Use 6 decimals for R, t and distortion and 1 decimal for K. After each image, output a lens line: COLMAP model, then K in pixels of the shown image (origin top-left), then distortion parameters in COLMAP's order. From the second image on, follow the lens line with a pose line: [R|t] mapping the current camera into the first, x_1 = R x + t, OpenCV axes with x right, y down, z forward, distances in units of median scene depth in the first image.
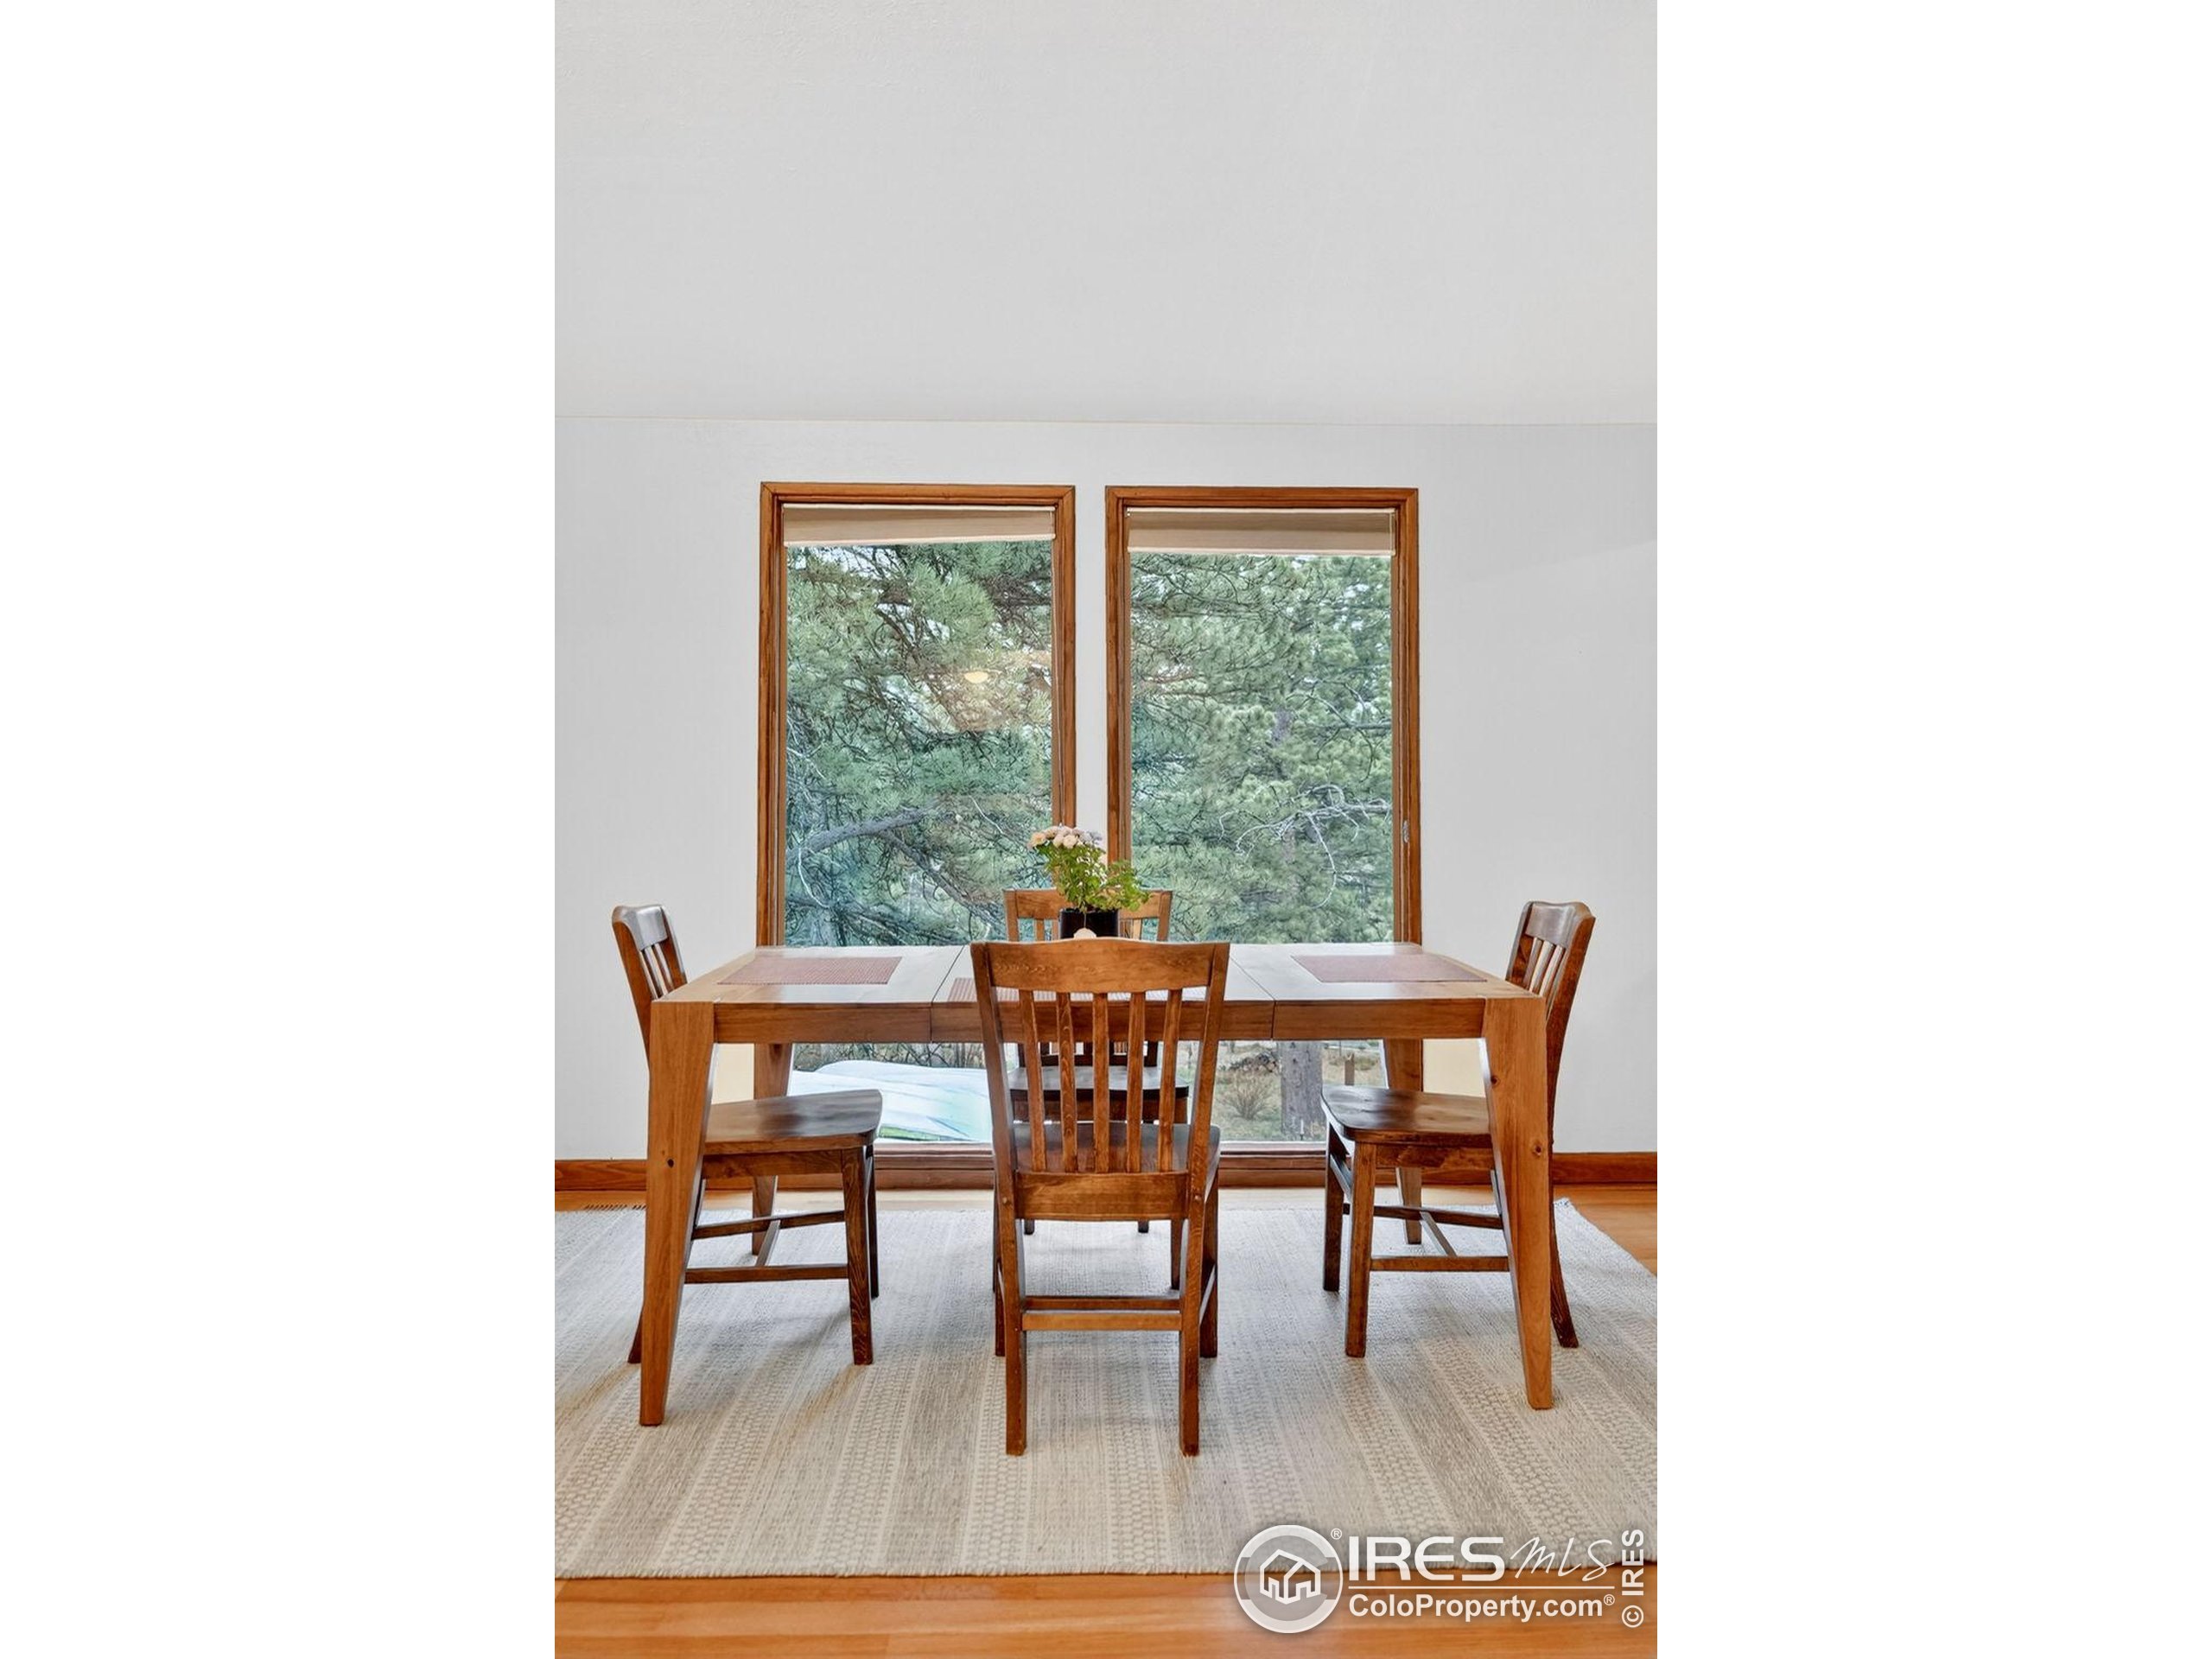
lens RADIAL K [[1447.5, 0, 1115.2], [0, 1447.5, 756.9], [0, 0, 1]] dist [-0.011480, 0.000320]
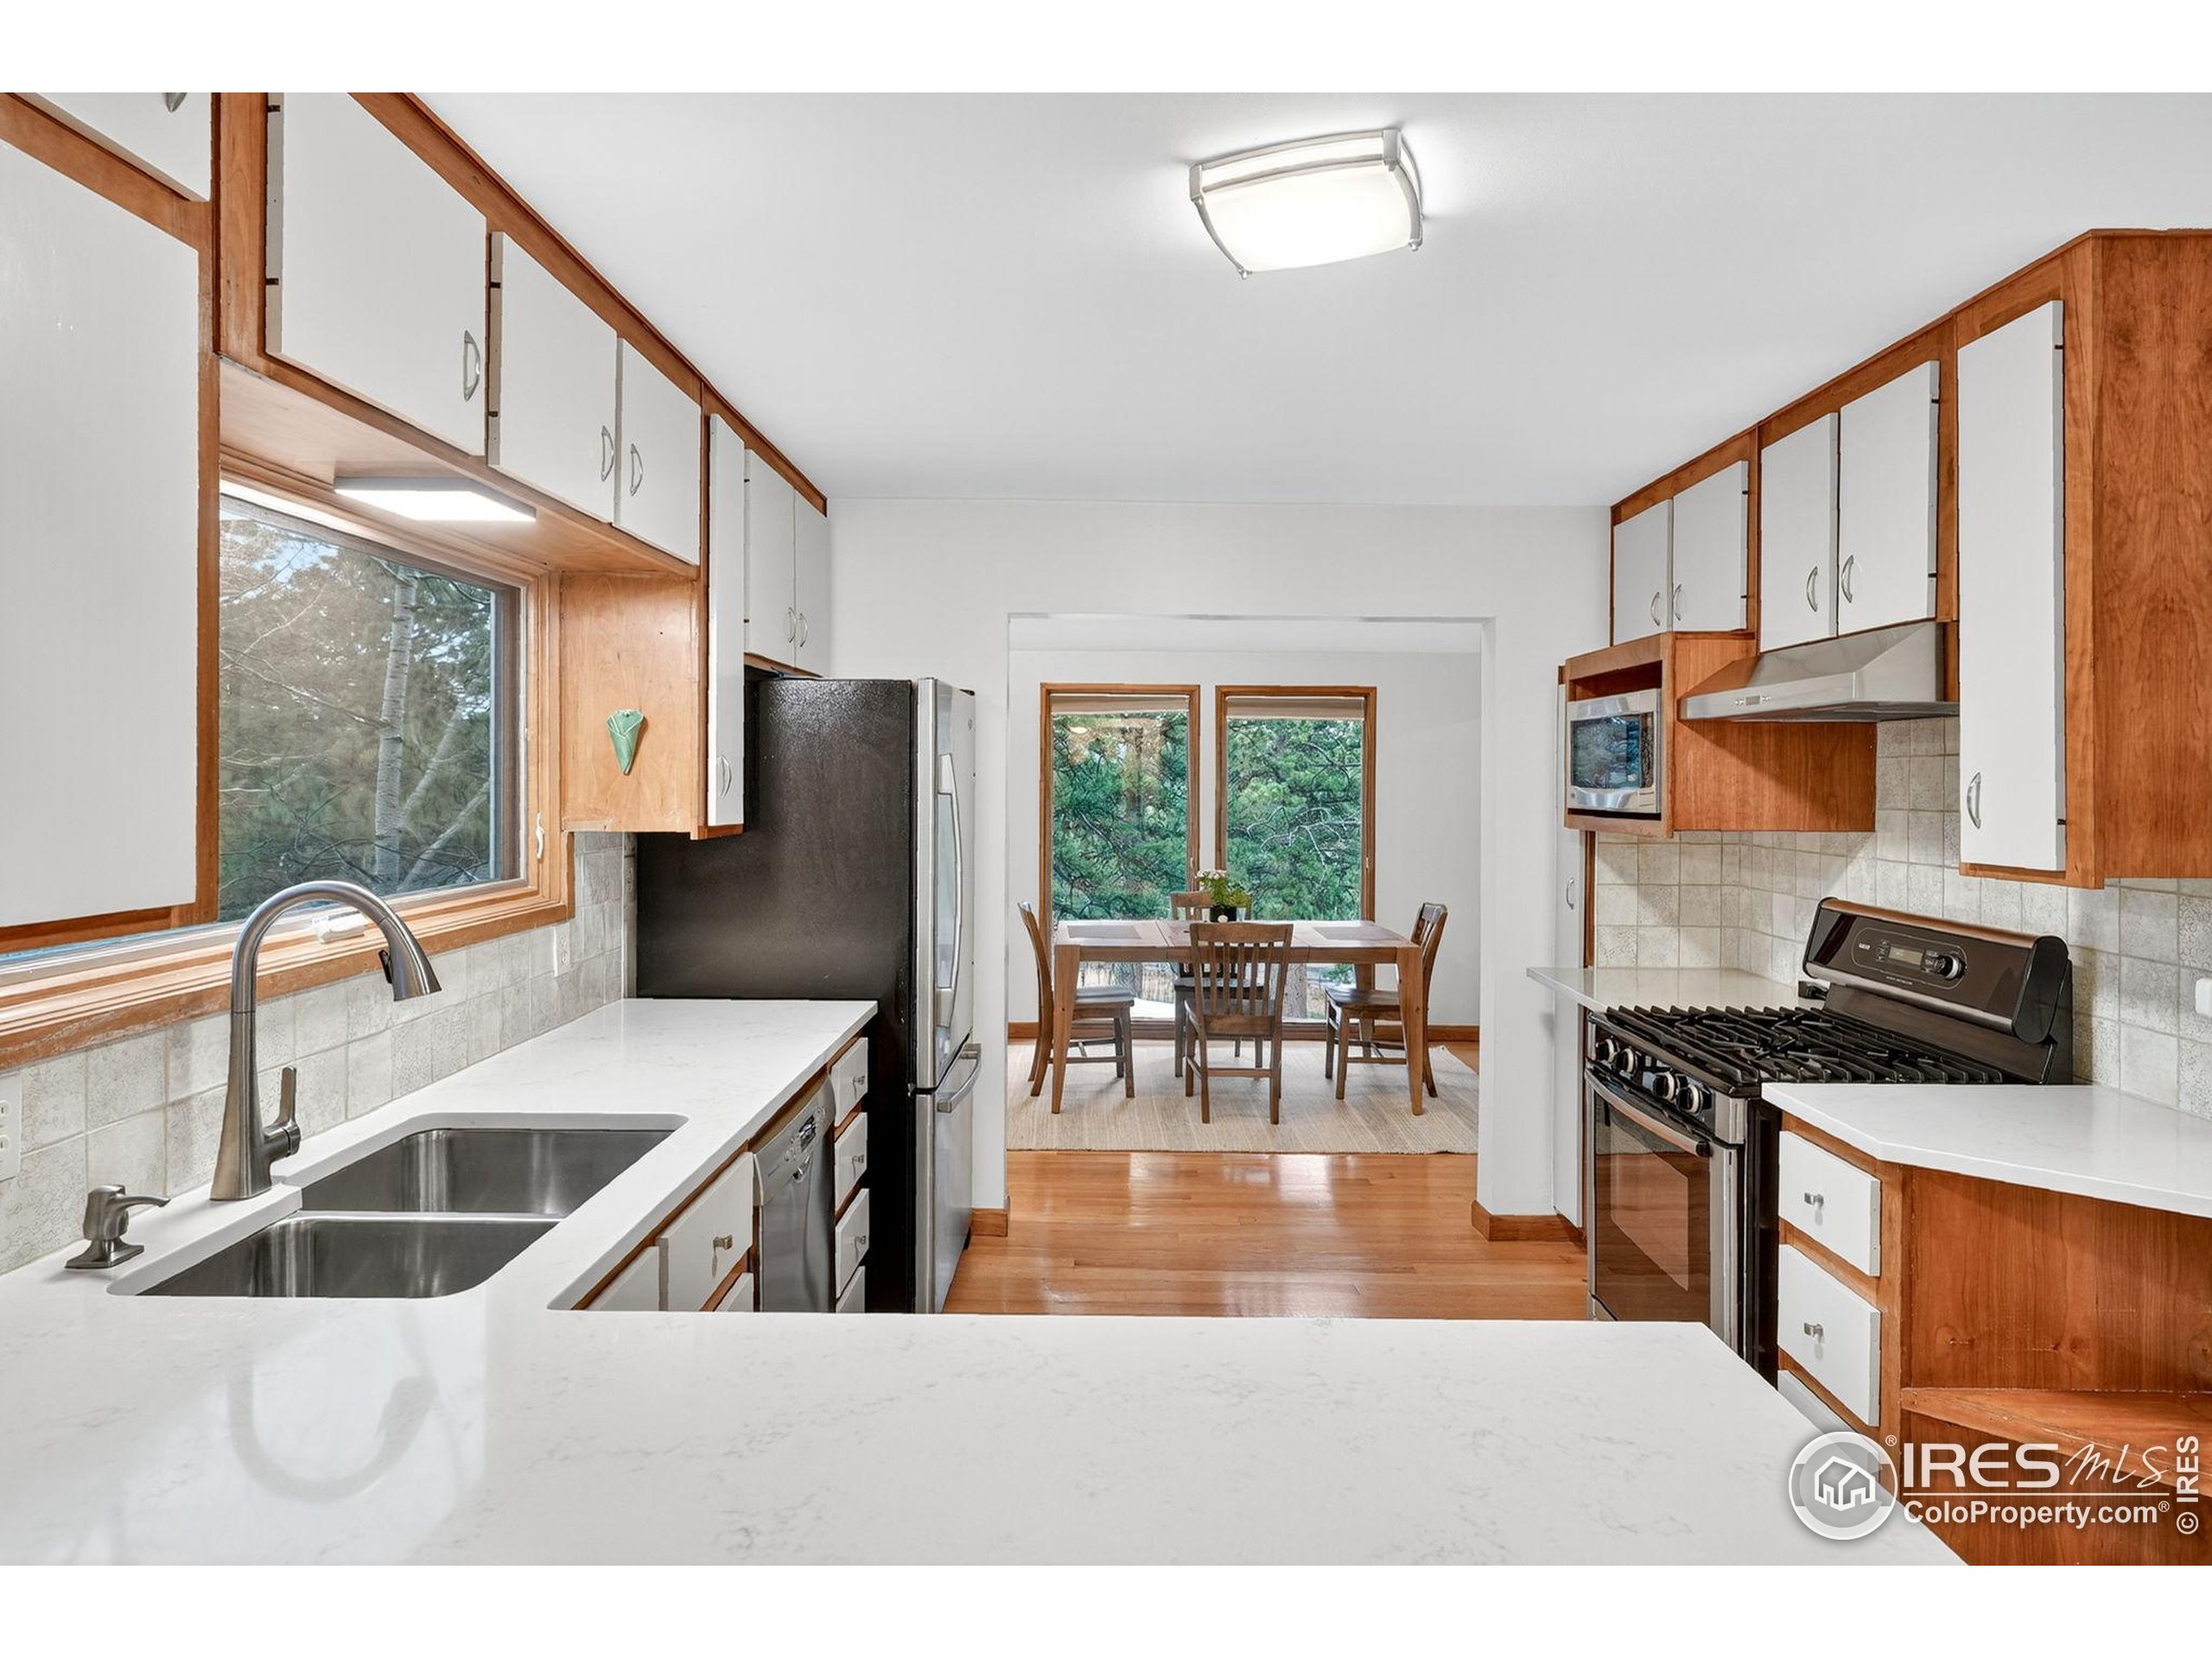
lens RADIAL K [[1239.2, 0, 1092.9], [0, 1239.2, 788.0], [0, 0, 1]] dist [-0.009973, -0.001702]
pose [[0.999628, 0.006832, -0.026398, -0.172286], [-0.005803, 0.999227, 0.038885, -0.152053], [0.026643, -0.038718, 0.998895, -0.924915]]
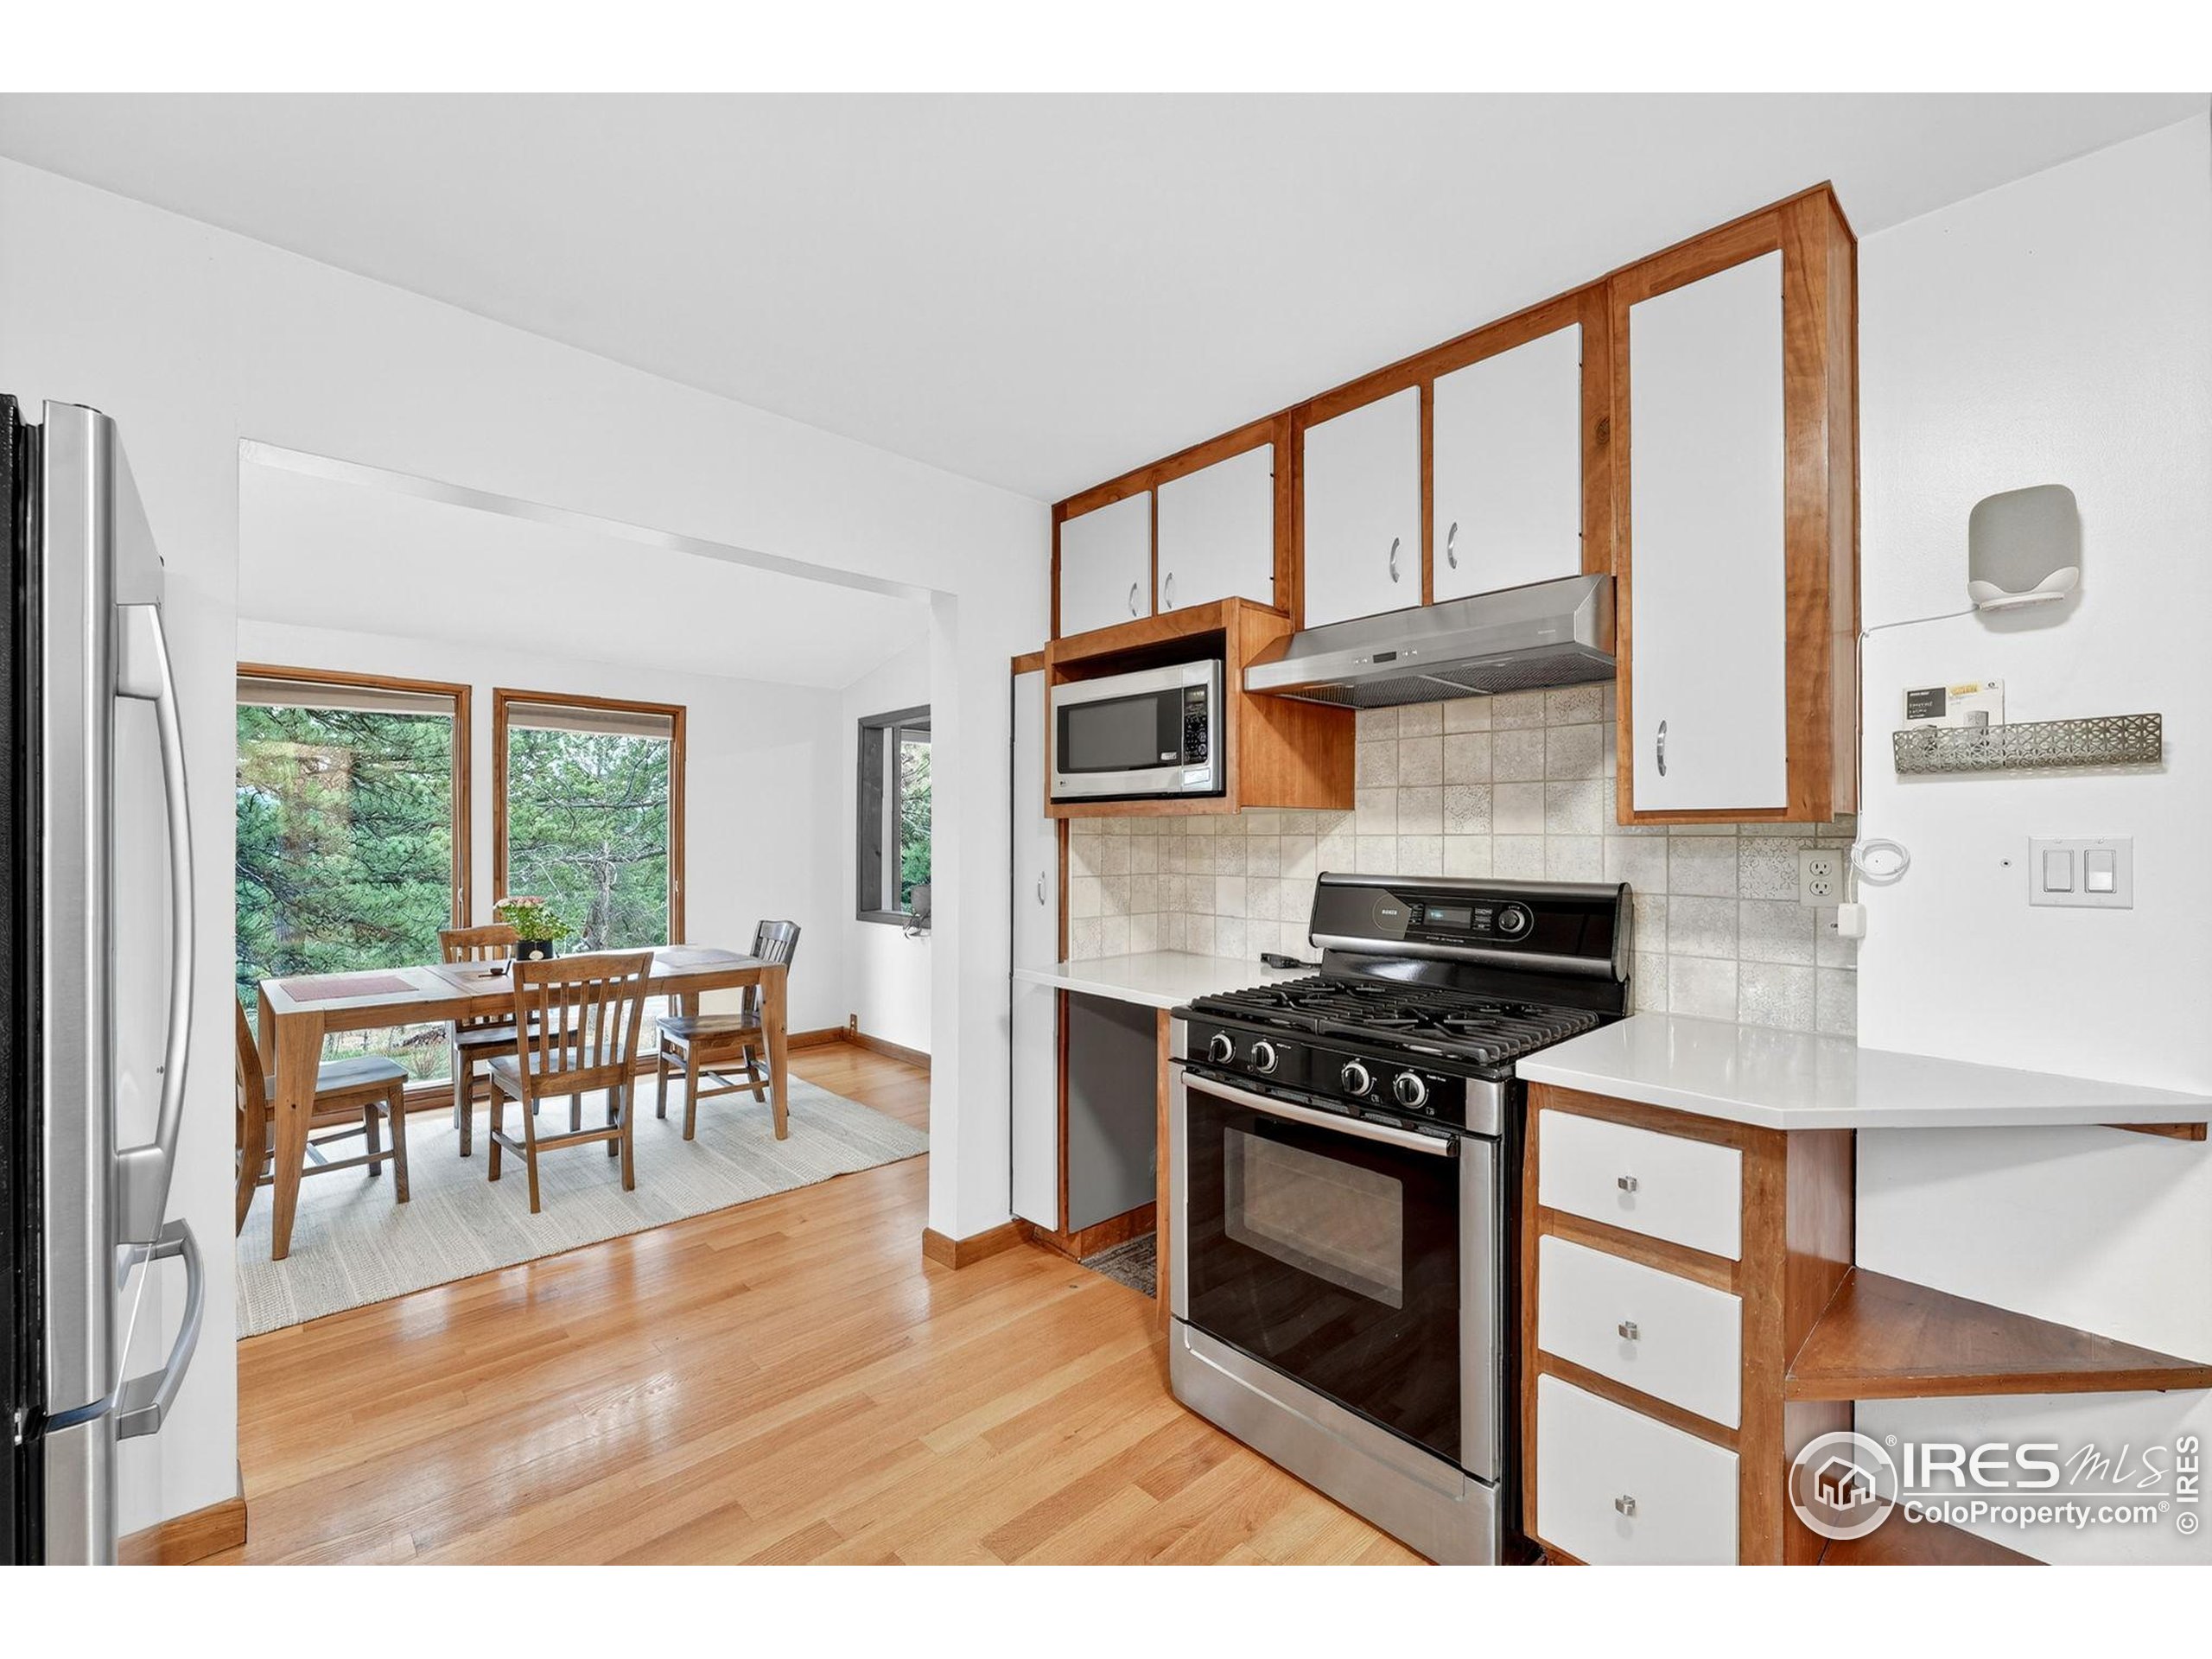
lens RADIAL K [[928.9, 0, 1105.2], [0, 928.9, 840.6], [0, 0, 1]] dist [-0.002484, 0.000190]
pose [[0.734741, -0.002191, 0.678344, -0.291616], [-0.022276, 0.999378, 0.027357, -0.073483], [-0.677982, -0.035211, 0.734235, -0.382015]]
